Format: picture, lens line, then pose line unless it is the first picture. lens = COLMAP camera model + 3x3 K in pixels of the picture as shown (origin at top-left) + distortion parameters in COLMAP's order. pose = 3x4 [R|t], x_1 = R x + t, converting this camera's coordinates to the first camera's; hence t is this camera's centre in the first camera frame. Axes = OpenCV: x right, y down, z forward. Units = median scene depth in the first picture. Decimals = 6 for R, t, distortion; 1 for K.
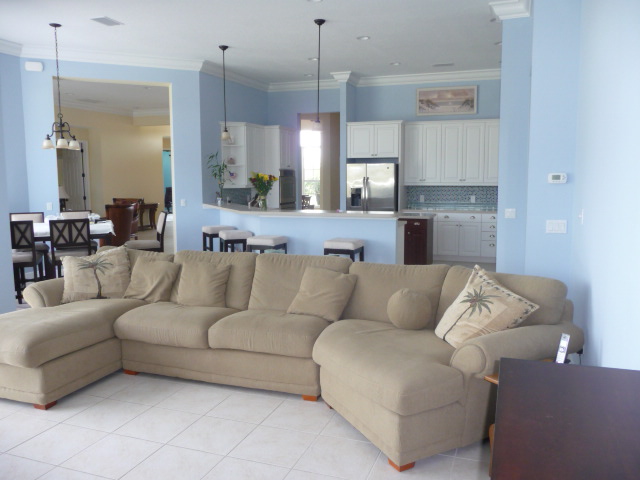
lens RADIAL K [[532.6, 0, 327.6], [0, 532.6, 240.3], [0, 0, 1]] dist [-0.038937, 0.003496]
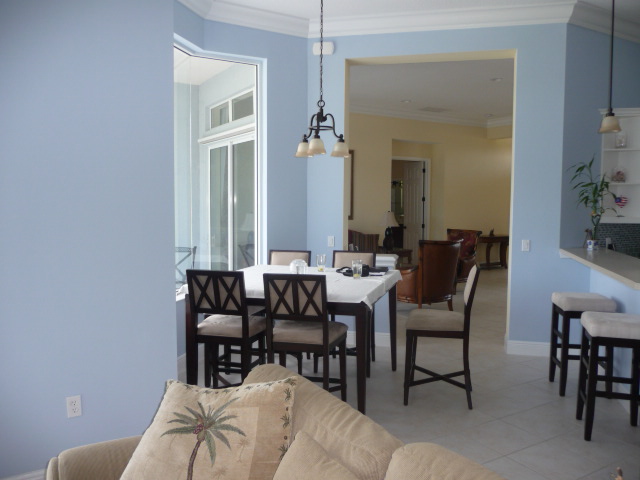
lens RADIAL K [[532.6, 0, 327.6], [0, 532.6, 240.3], [0, 0, 1]] dist [-0.038937, 0.003496]
pose [[0.778912, 0.053084, -0.624883, -0.072678], [-0.082681, 0.996406, -0.018416, -0.047498], [0.621659, 0.066010, 0.780502, 0.395988]]
